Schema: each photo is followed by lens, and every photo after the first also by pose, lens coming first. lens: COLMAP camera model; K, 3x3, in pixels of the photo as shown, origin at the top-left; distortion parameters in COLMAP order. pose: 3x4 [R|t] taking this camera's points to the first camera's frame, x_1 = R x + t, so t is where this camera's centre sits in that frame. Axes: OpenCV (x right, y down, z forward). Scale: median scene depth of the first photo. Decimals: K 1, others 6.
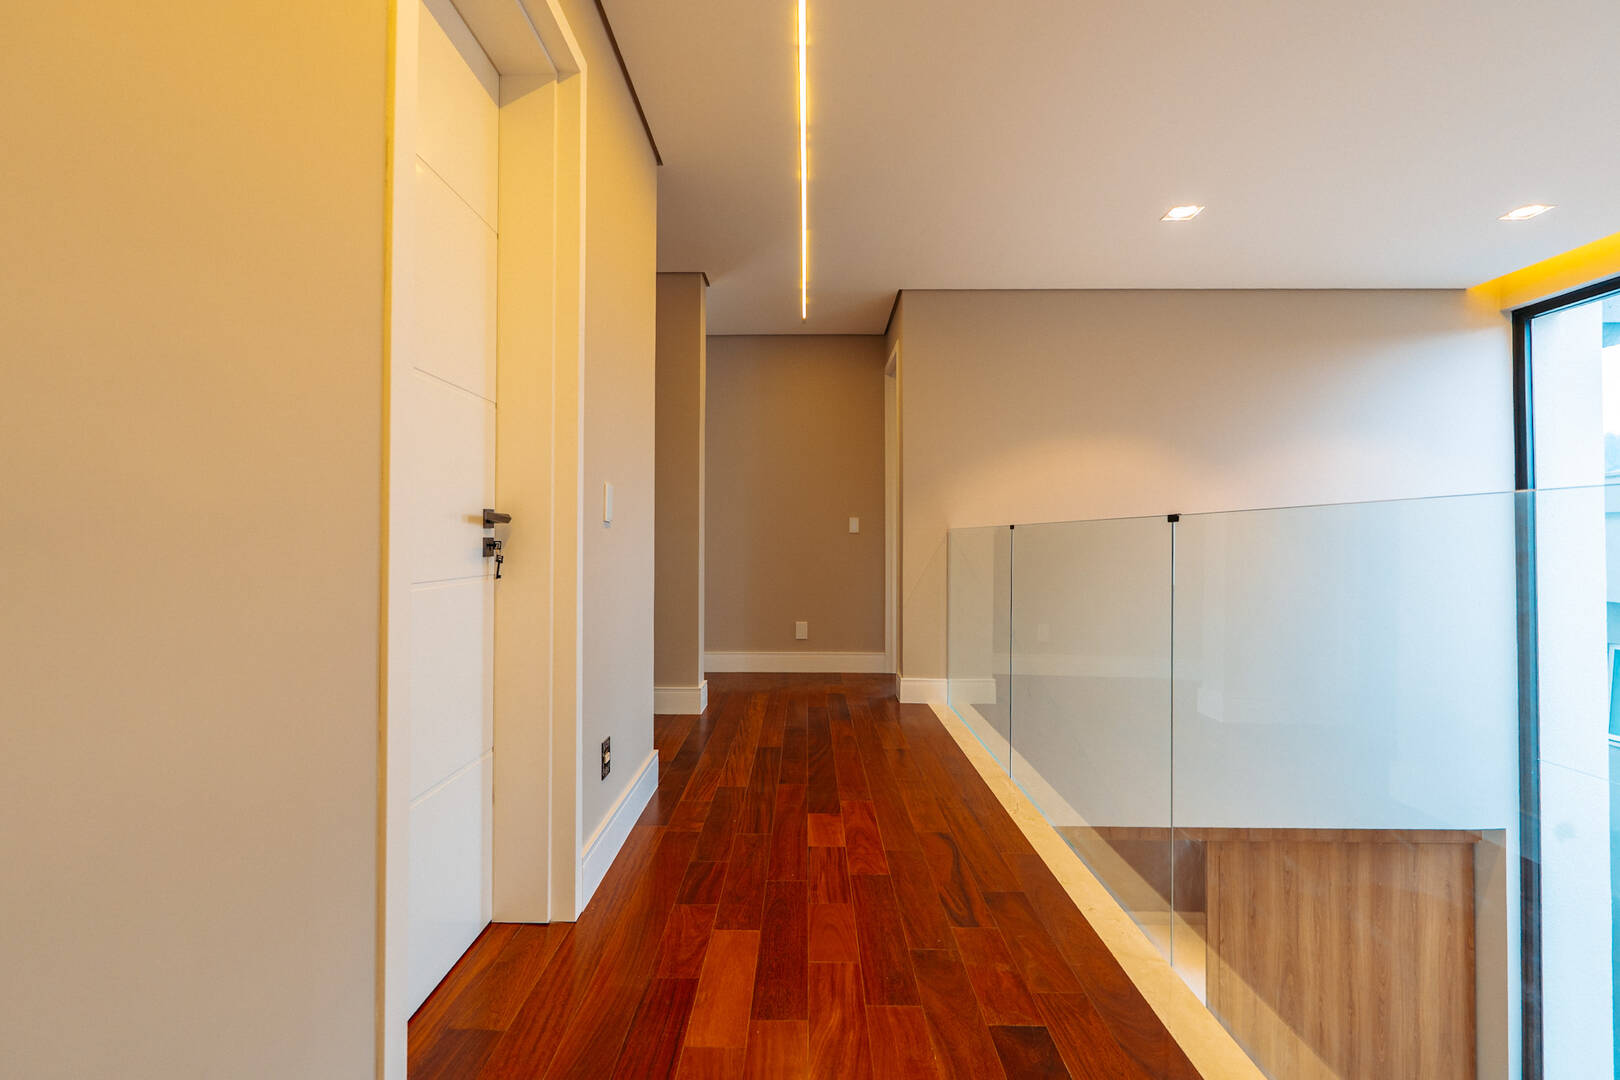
lens RADIAL K [[748.9, 0, 801.5], [0, 748.9, 531.2], [0, 0, 1]] dist [-0.003829, -0.000466]
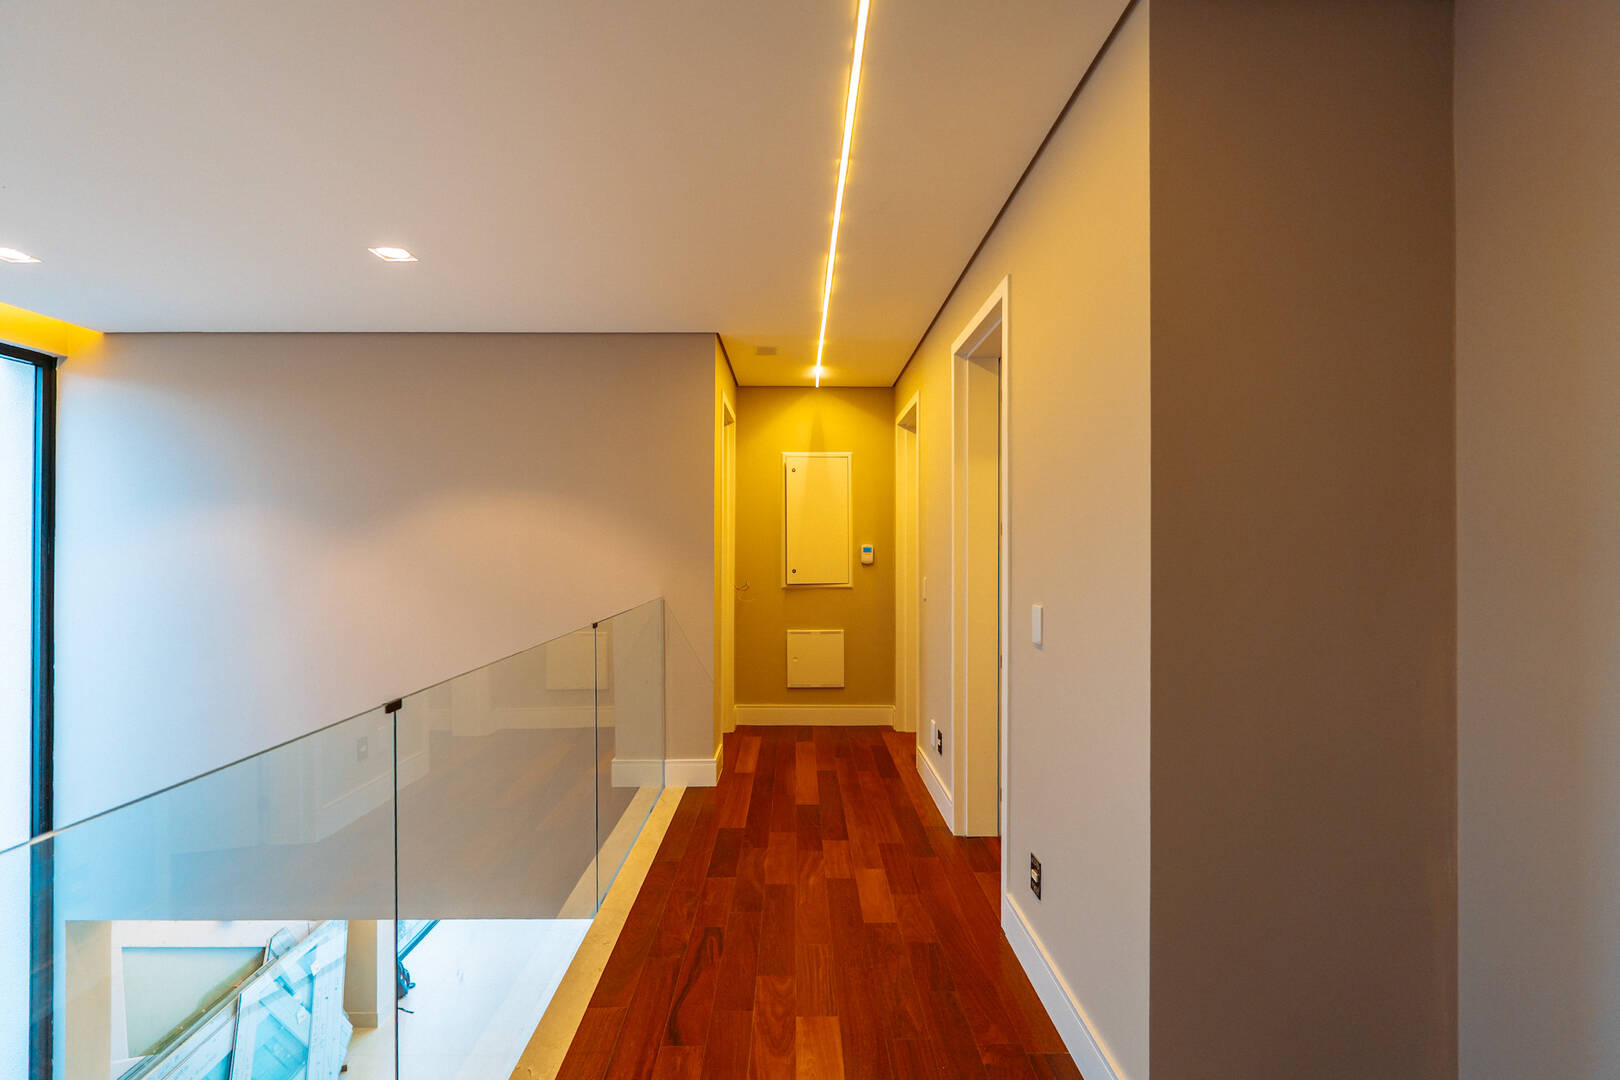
lens RADIAL K [[748.9, 0, 801.5], [0, 748.9, 531.2], [0, 0, 1]] dist [-0.003829, -0.000466]
pose [[-0.999851, -0.003682, -0.016875, 0.094863], [-0.003256, 0.999678, -0.025153, -0.177006], [0.016962, -0.025095, -0.999541, 2.592783]]
